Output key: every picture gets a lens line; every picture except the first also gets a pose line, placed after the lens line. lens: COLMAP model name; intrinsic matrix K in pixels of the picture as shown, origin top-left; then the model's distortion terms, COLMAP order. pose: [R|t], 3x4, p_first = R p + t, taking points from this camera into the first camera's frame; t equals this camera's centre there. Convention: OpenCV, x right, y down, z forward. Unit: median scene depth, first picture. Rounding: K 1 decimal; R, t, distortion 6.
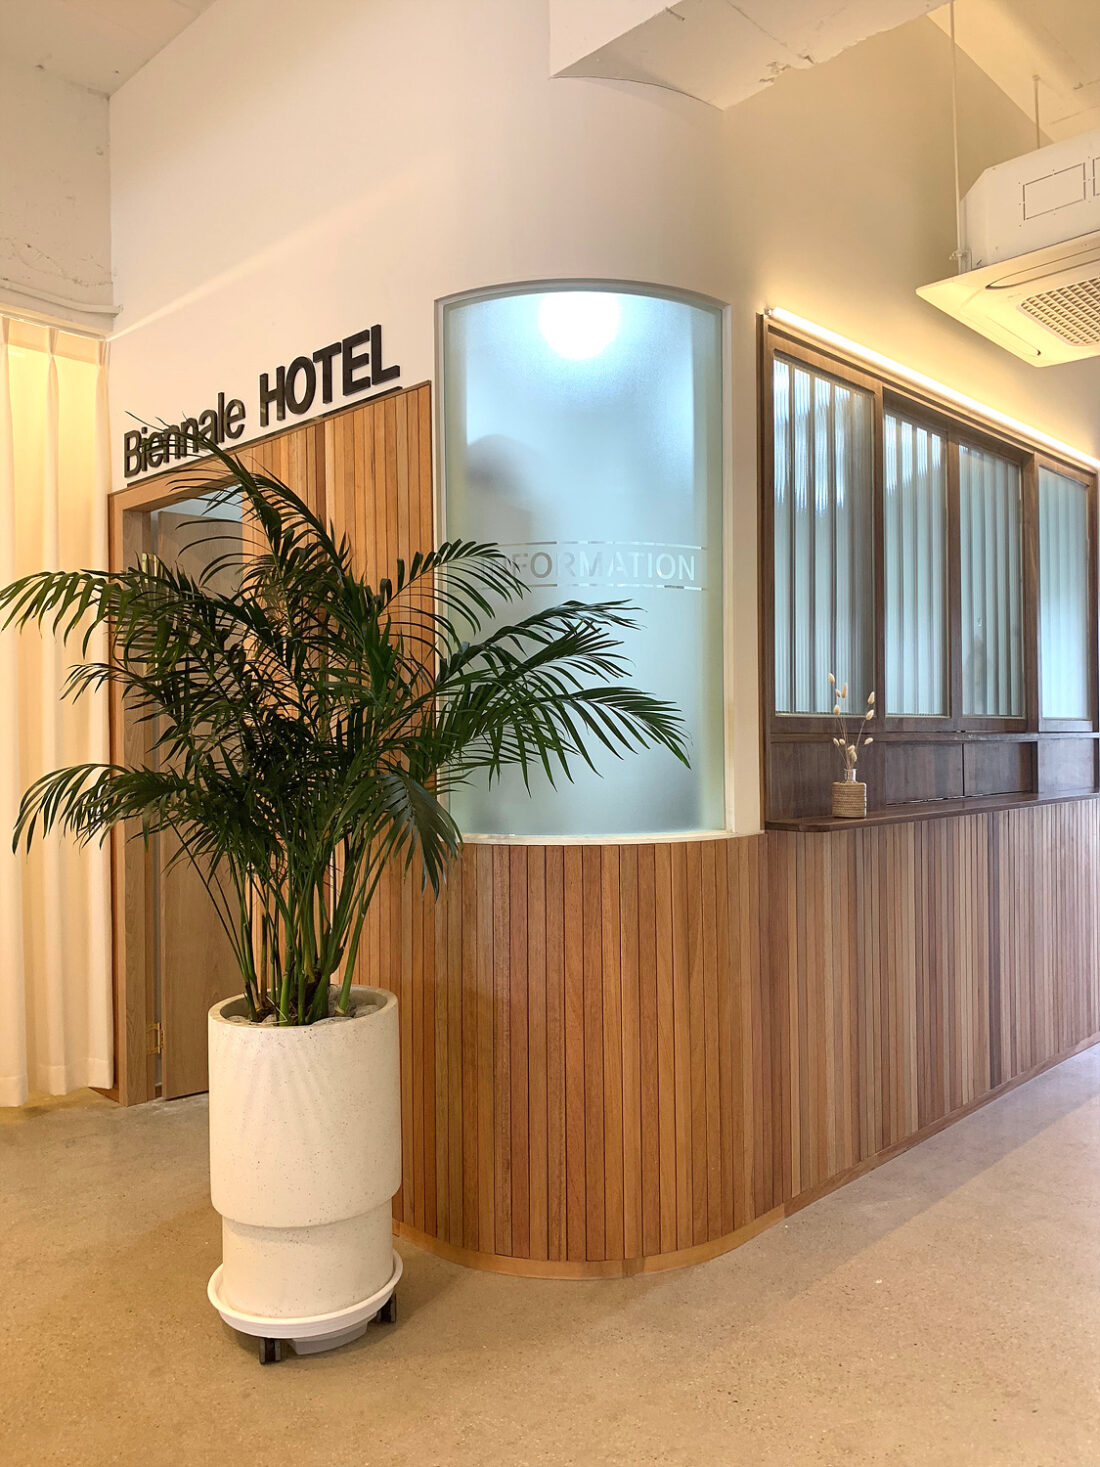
lens RADIAL K [[1140.3, 0, 560.4], [0, 1140.3, 734.8], [0, 0, 1]] dist [0.008578, -0.004839]
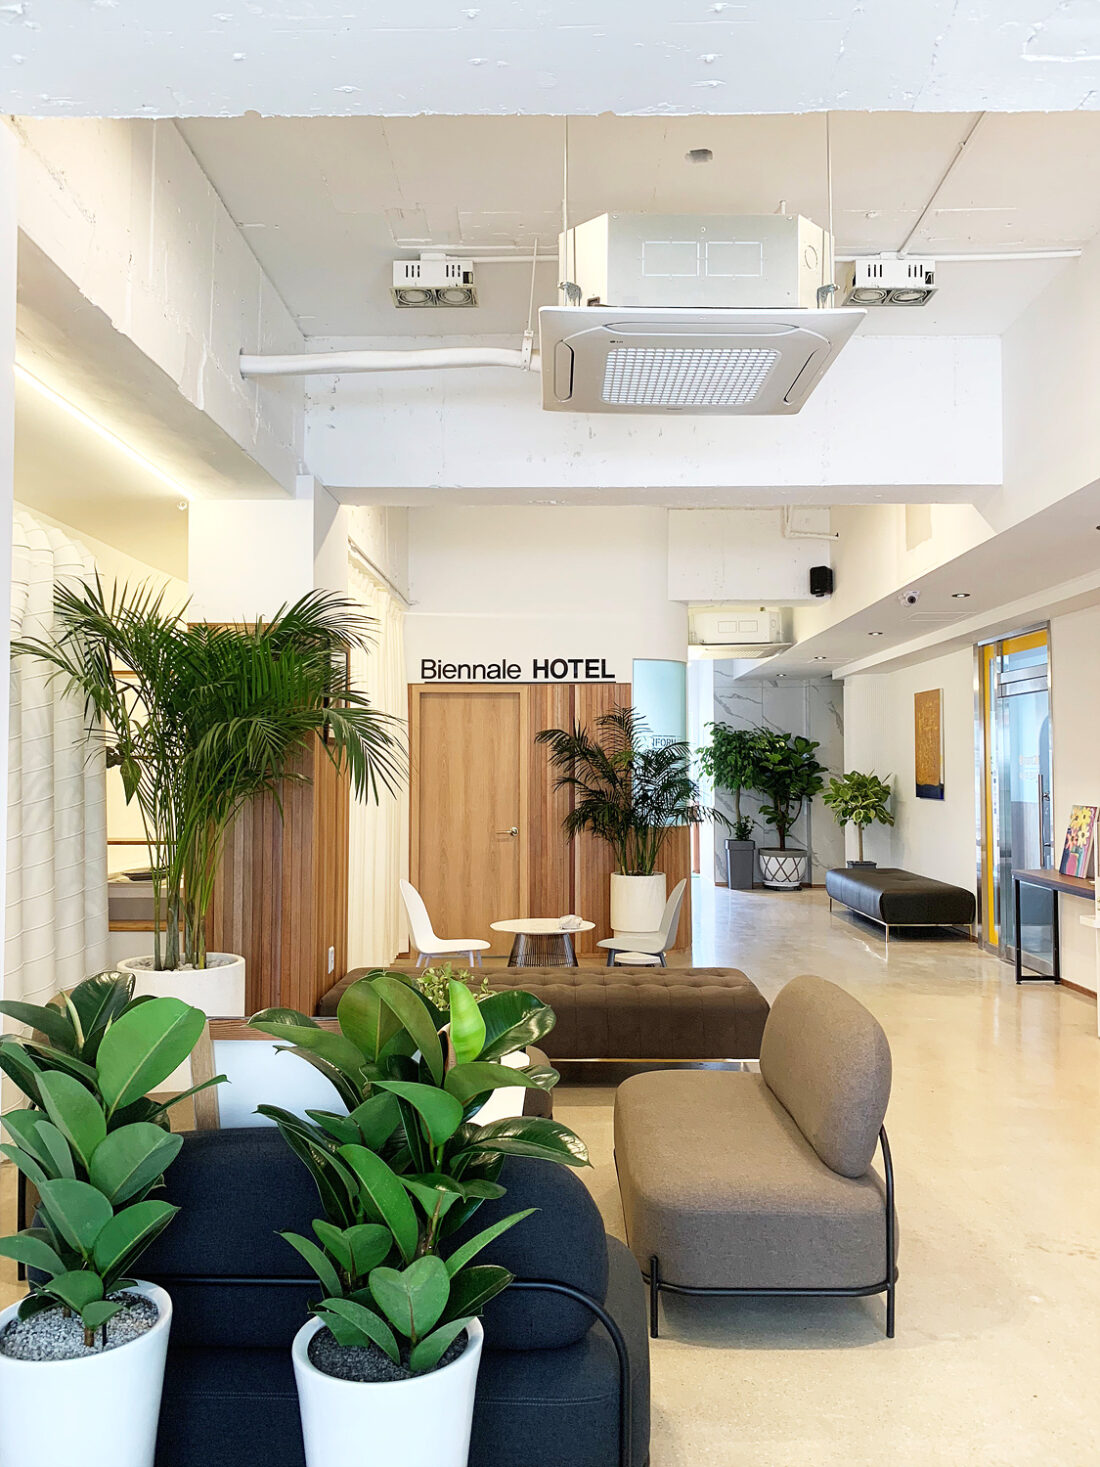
lens RADIAL K [[1140.3, 0, 560.4], [0, 1140.3, 734.8], [0, 0, 1]] dist [0.008578, -0.004839]
pose [[0.705051, 0.044396, 0.707765, -2.170619], [-0.009088, 0.998522, -0.053581, 0.007195], [-0.709098, 0.031346, 0.704413, -0.960718]]
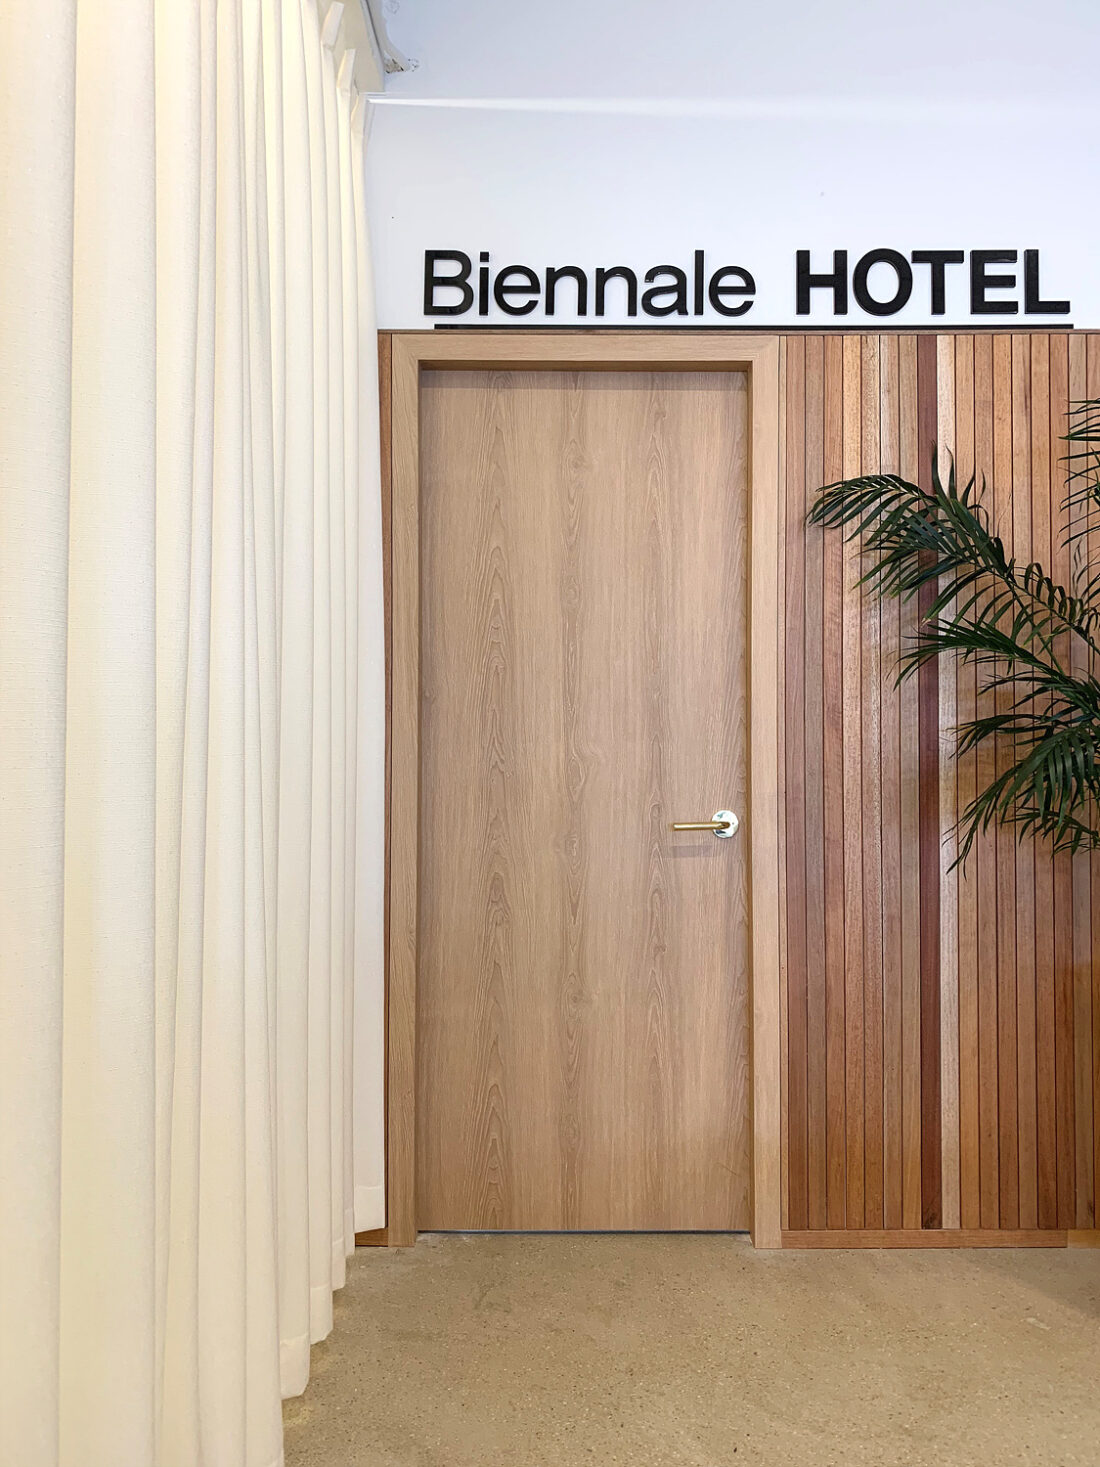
lens RADIAL K [[1140.3, 0, 560.4], [0, 1140.3, 734.8], [0, 0, 1]] dist [0.008578, -0.004839]
pose [[0.717889, 0.023010, 0.695777, -0.960193], [-0.012017, 0.999714, -0.020663, 0.047144], [-0.696054, 0.006473, 0.717961, 0.553828]]
